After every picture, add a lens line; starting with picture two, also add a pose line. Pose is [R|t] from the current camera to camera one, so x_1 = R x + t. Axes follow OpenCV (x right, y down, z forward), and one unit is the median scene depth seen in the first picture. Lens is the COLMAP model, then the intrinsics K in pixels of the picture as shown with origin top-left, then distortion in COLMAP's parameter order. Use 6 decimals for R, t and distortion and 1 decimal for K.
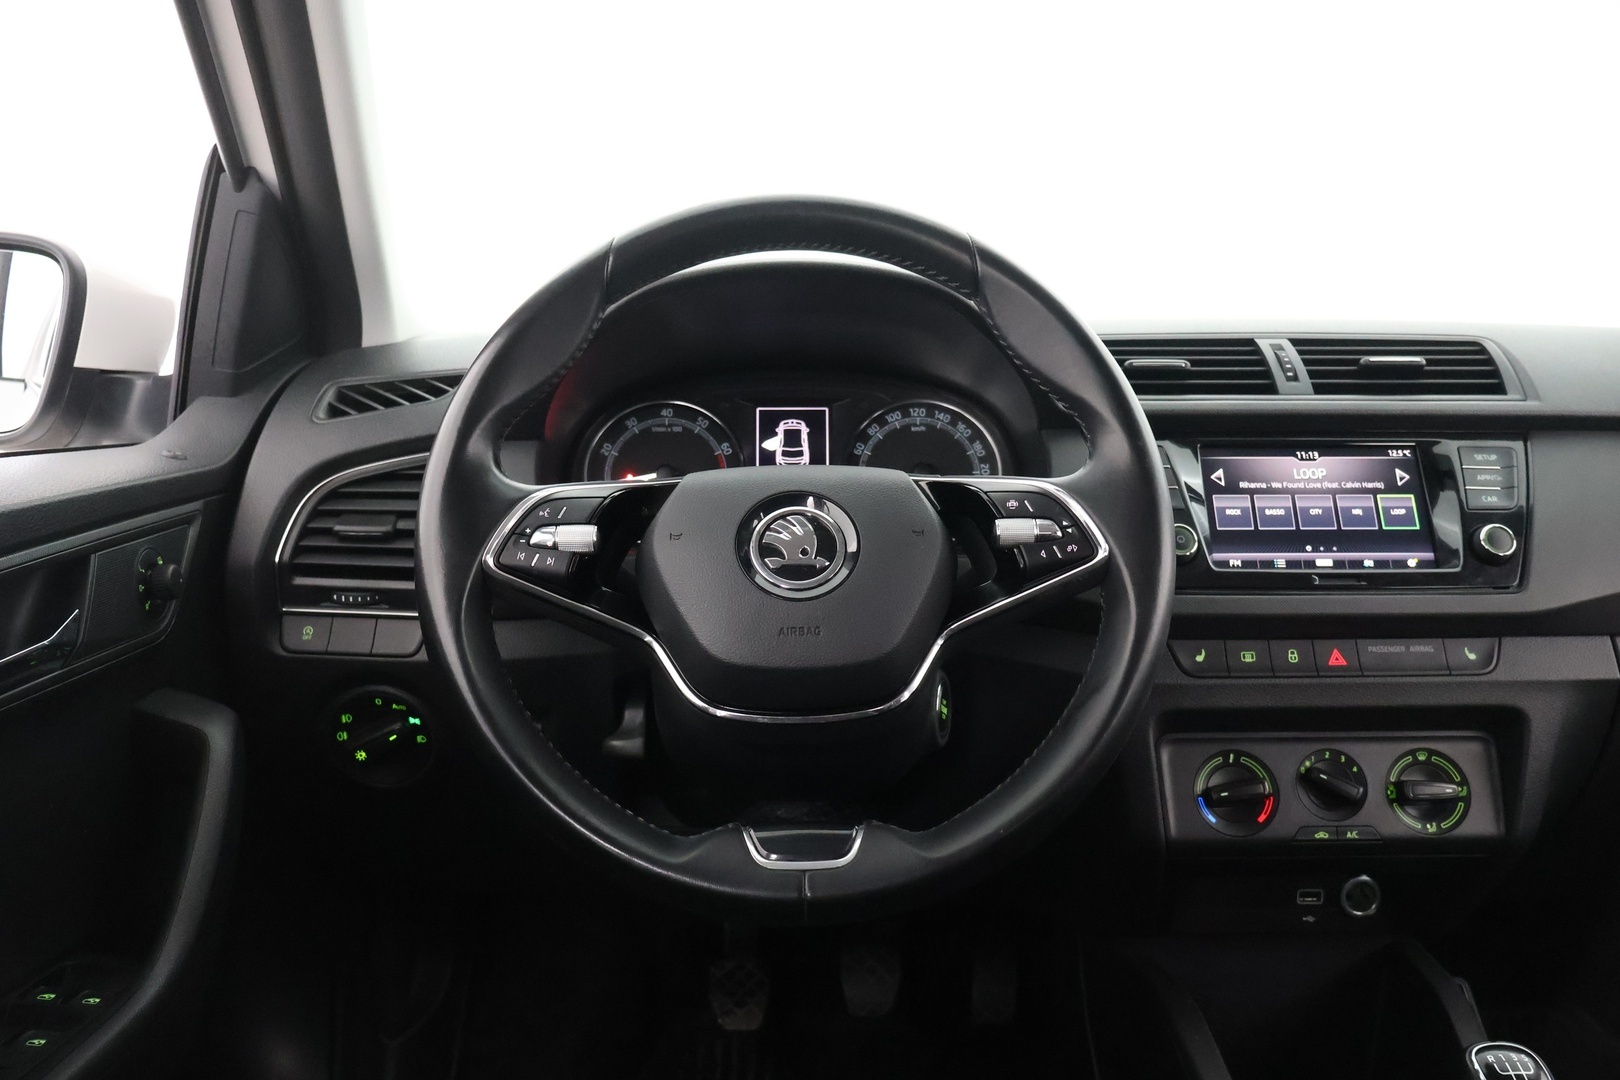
lens RADIAL K [[1373.3, 0, 810.0], [0, 1373.3, 540.0], [0, 0, 1]] dist [-0.001390, 0.007953]
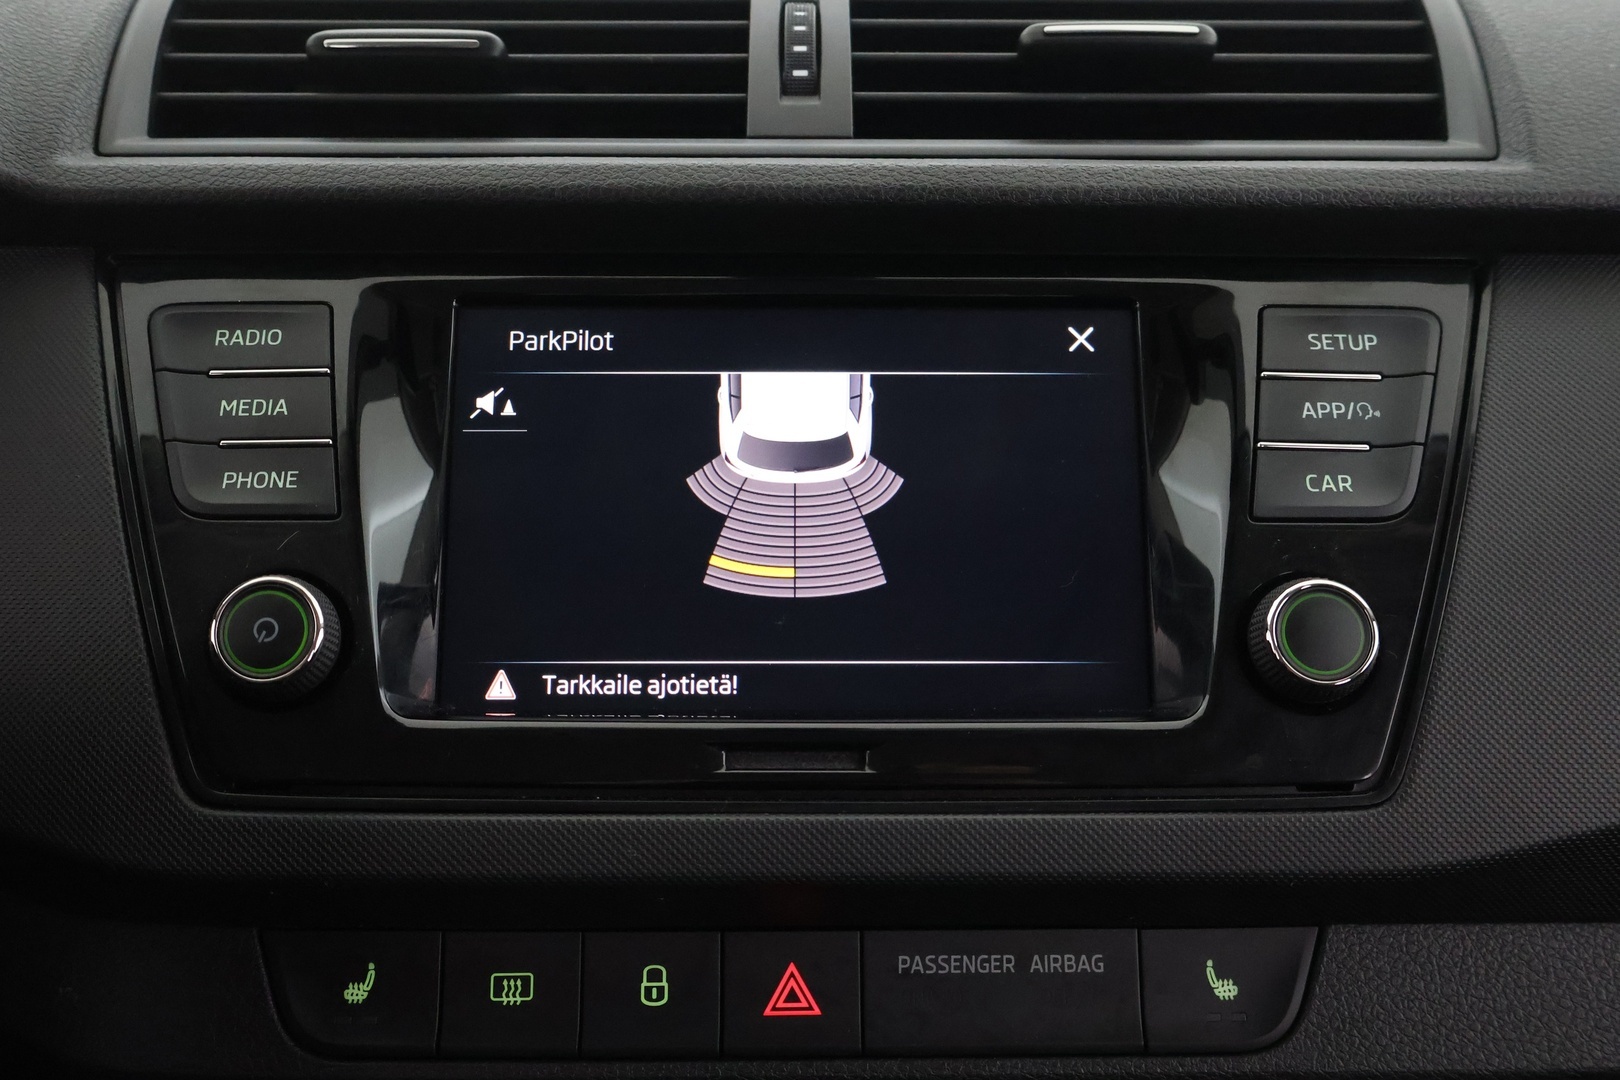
lens RADIAL K [[1710.2, 0, 810.0], [0, 1710.2, 540.0], [0, 0, 1]] dist [-0.001430, -0.002101]
pose [[0.999682, 0.008921, -0.023607, 0.388012], [-0.005359, 0.989142, 0.146867, -0.074505], [0.024661, -0.146694, 0.988874, 0.611566]]
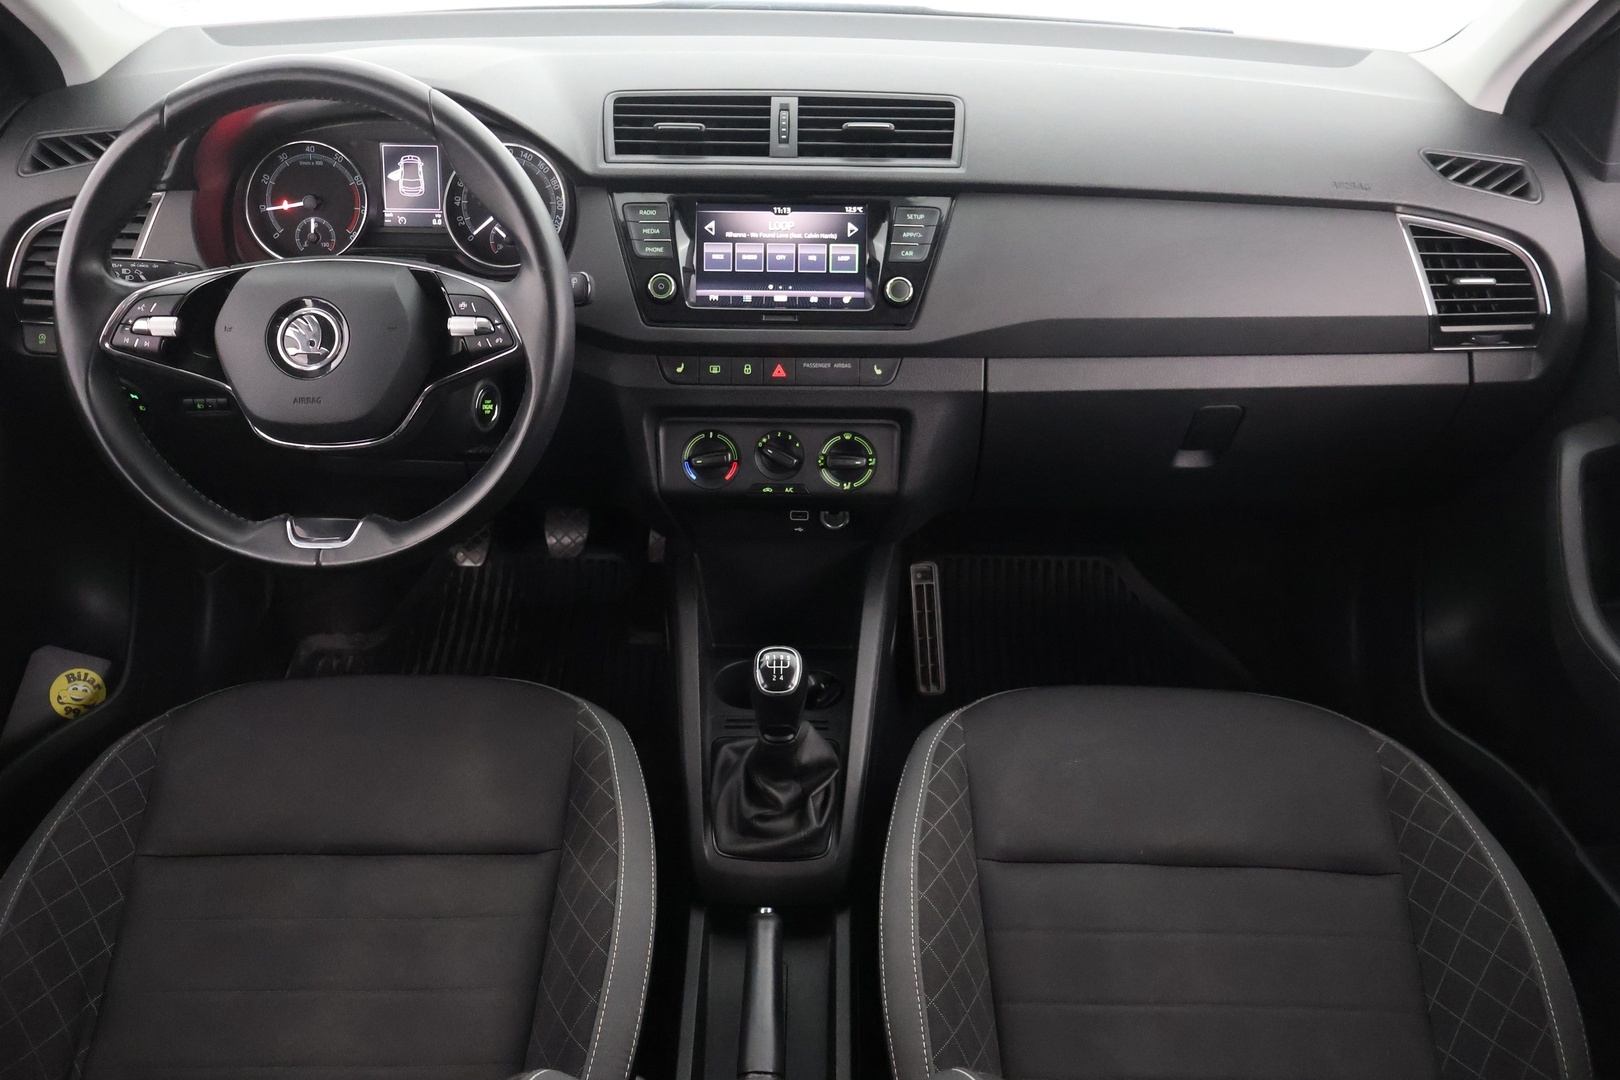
lens RADIAL K [[1373.3, 0, 810.0], [0, 1373.3, 540.0], [0, 0, 1]] dist [-0.001390, 0.007953]
pose [[0.999295, 0.028434, -0.024506, 0.444412], [-0.016201, 0.915612, 0.401737, -0.309959], [0.033861, -0.401056, 0.915427, -0.331720]]
